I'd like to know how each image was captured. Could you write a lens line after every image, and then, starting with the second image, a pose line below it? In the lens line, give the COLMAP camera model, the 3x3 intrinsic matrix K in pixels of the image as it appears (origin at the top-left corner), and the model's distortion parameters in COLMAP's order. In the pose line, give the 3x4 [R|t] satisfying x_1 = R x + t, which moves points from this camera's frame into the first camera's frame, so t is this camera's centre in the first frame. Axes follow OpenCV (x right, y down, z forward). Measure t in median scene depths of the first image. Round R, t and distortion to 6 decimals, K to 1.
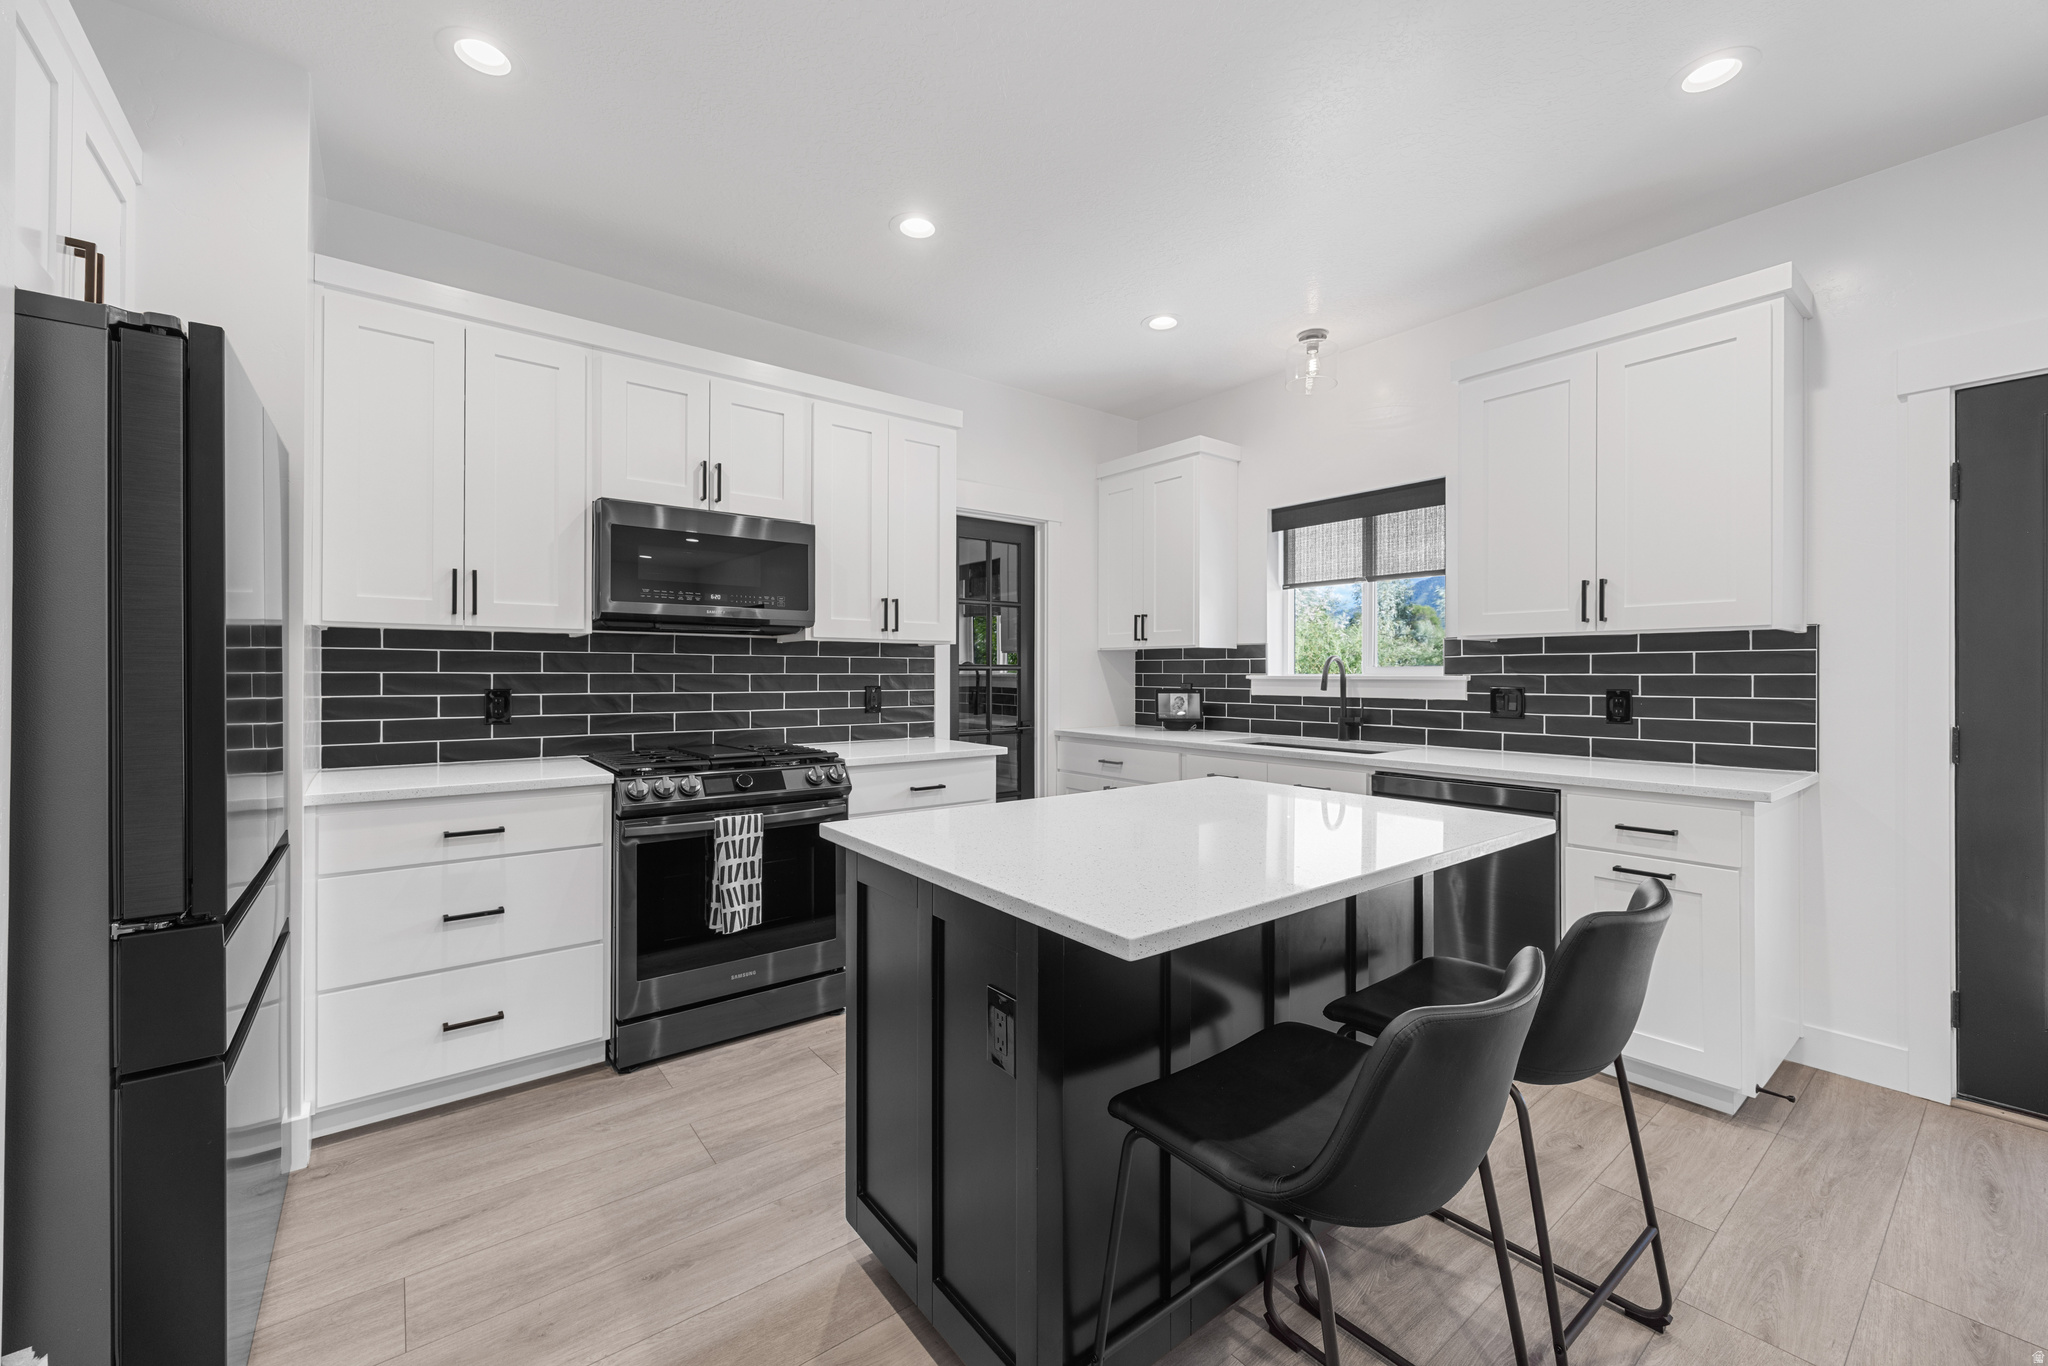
lens RADIAL K [[808.0, 0, 1029.5], [0, 808.0, 681.0], [0, 0, 1]] dist [-0.001974, -0.000267]
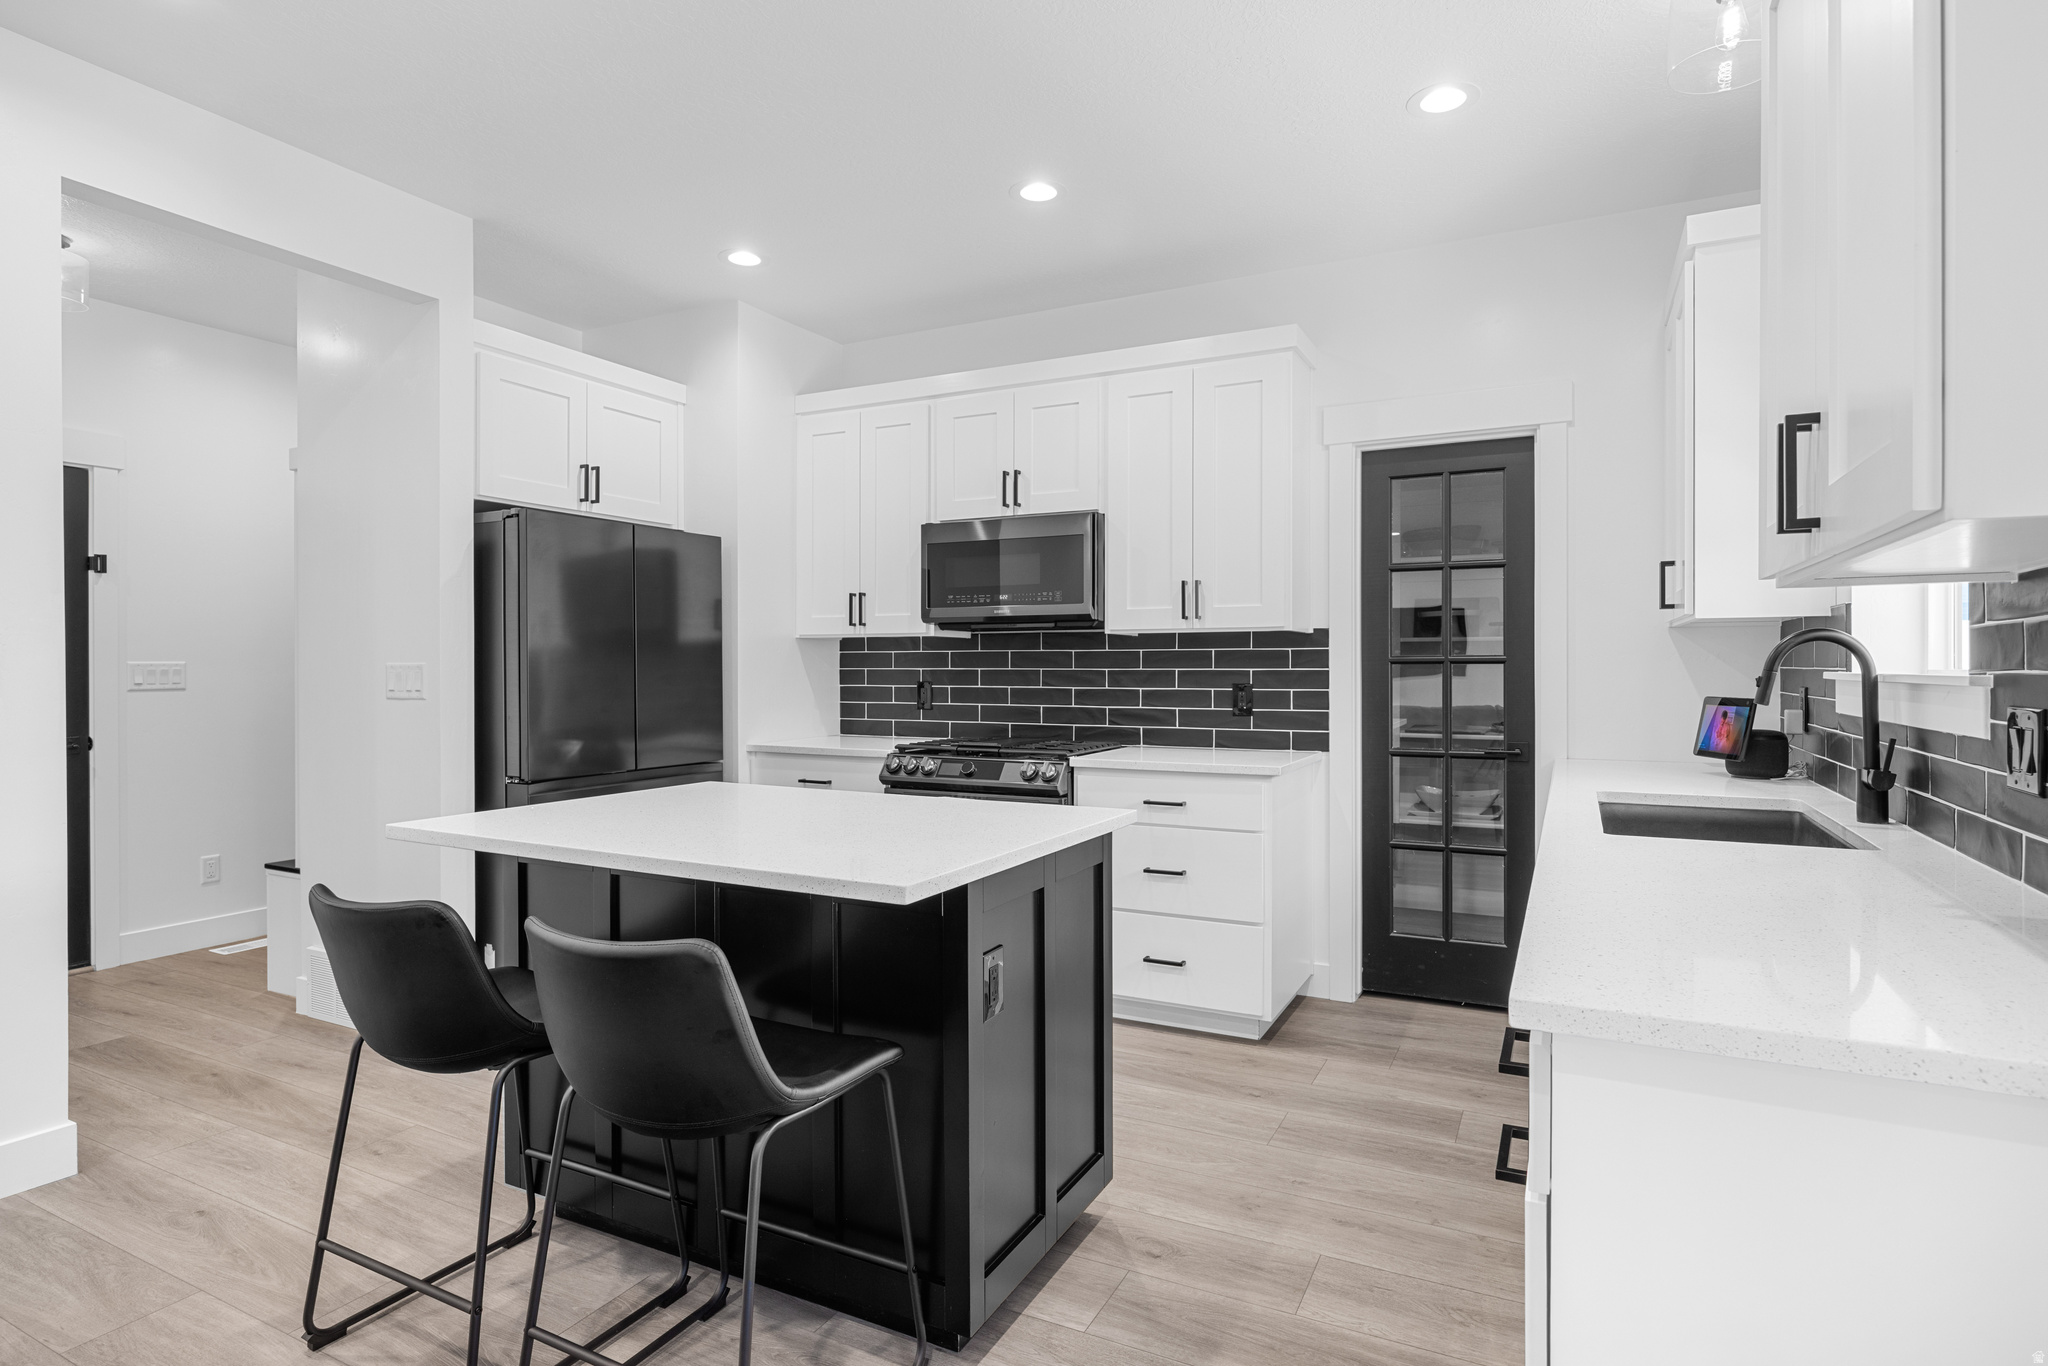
lens RADIAL K [[1088.1, 0, 1029.2], [0, 1088.1, 670.5], [0, 0, 1]] dist [-0.011073, -0.000073]
pose [[0.423733, 0.003061, -0.905782, 0.731806], [-0.004875, 0.999988, 0.001099, -0.007371], [0.905774, 0.003950, 0.423743, 0.331490]]
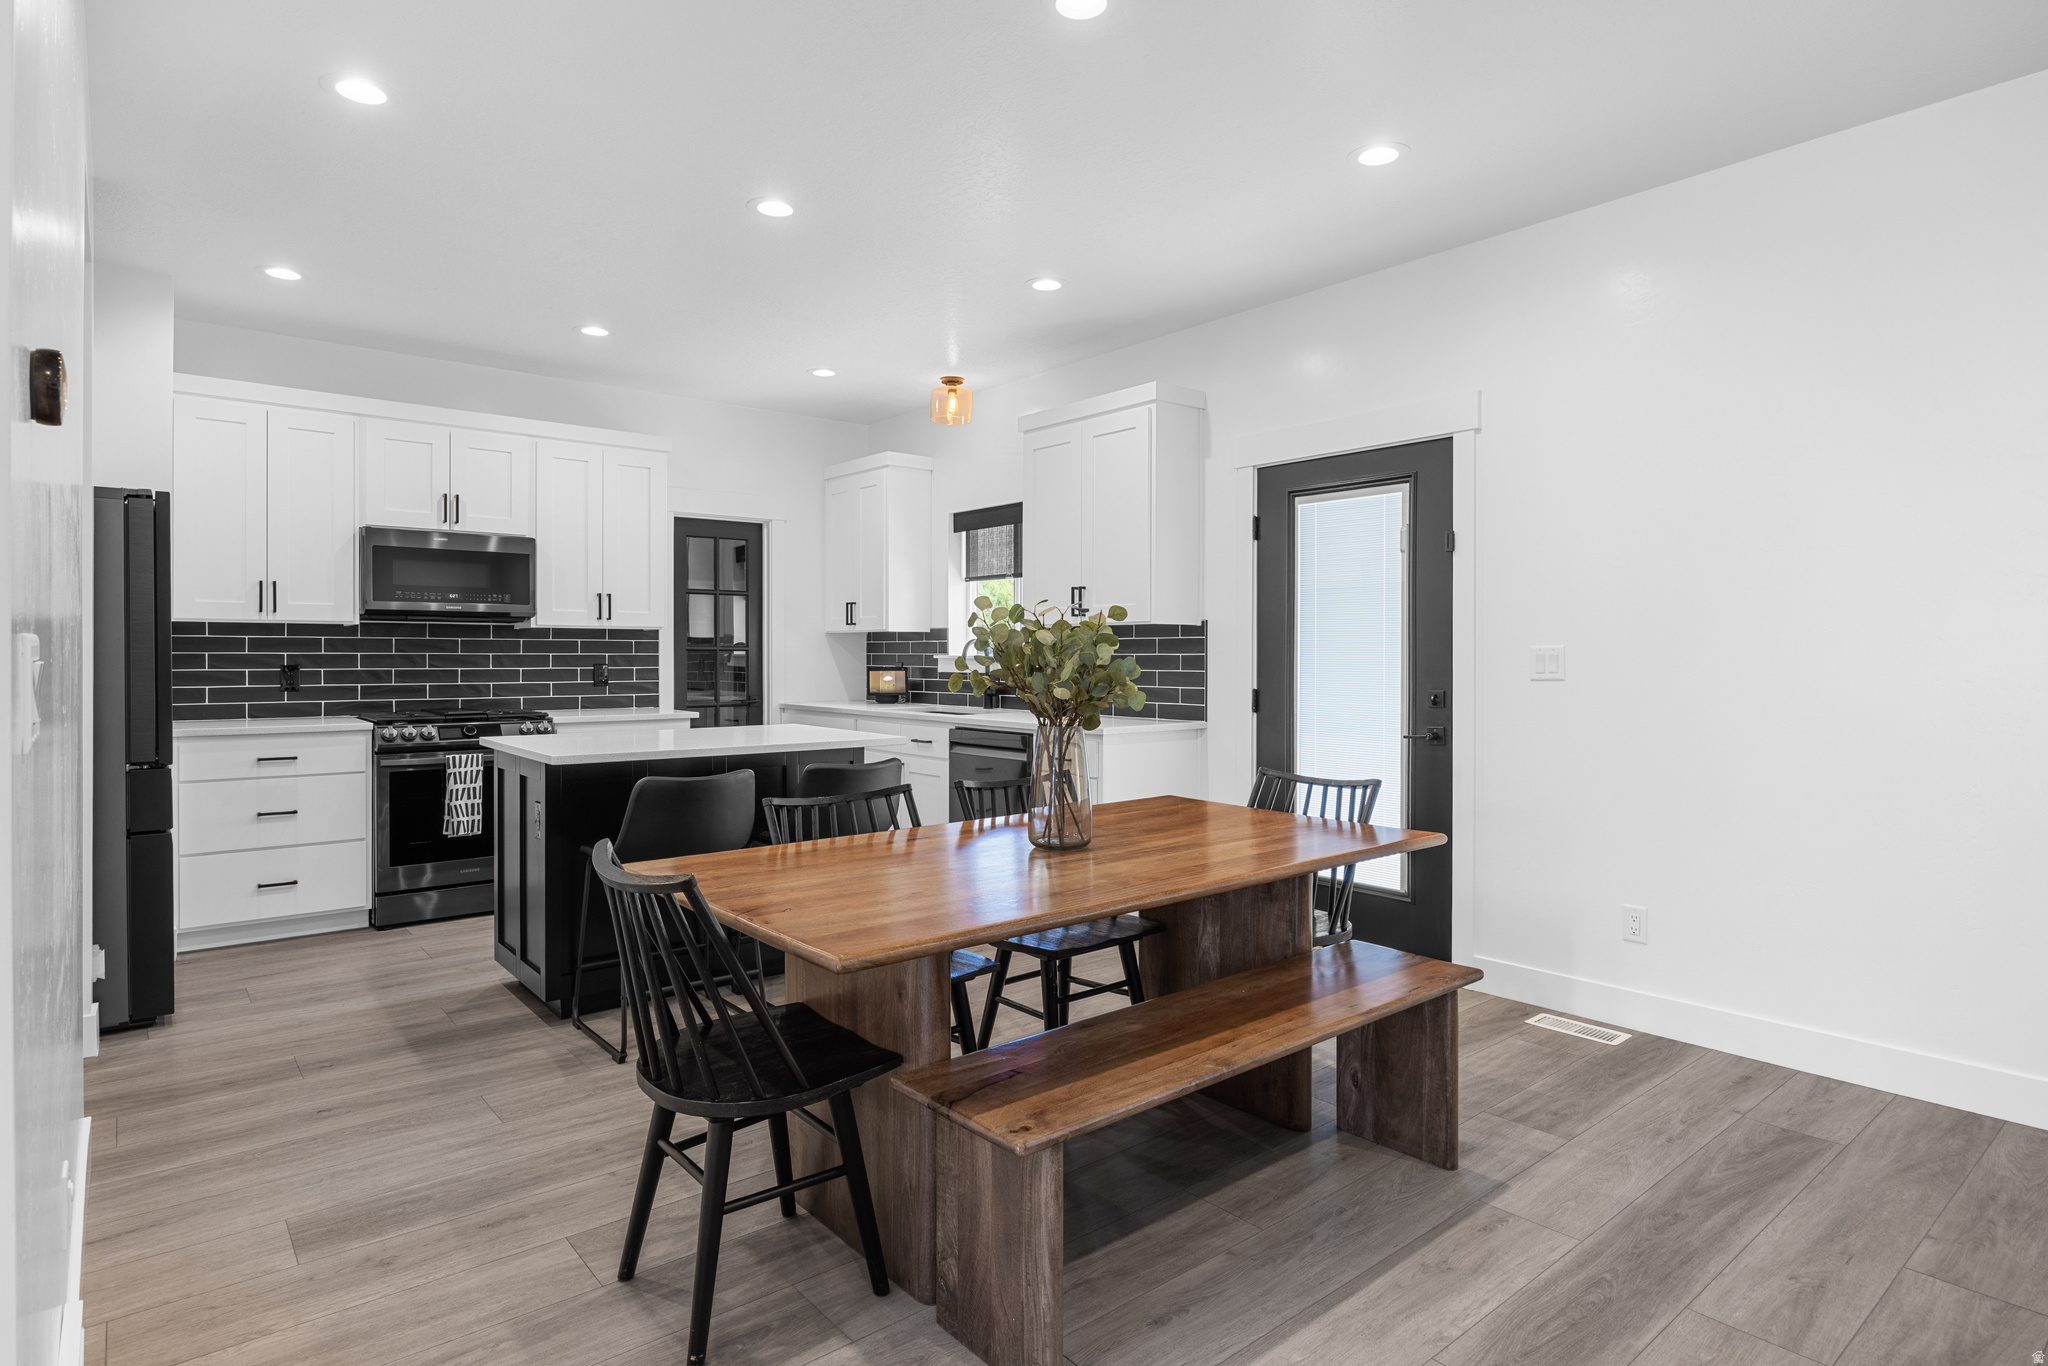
lens RADIAL K [[1088.1, 0, 1020.3], [0, 1088.1, 672.3], [0, 0, 1]] dist [-0.011073, -0.000073]
pose [[0.999726, 0.000011, 0.023406, 0.398173], [-0.000186, 0.999972, 0.007502, 0.006590], [-0.023405, -0.007504, 0.999698, -0.642361]]
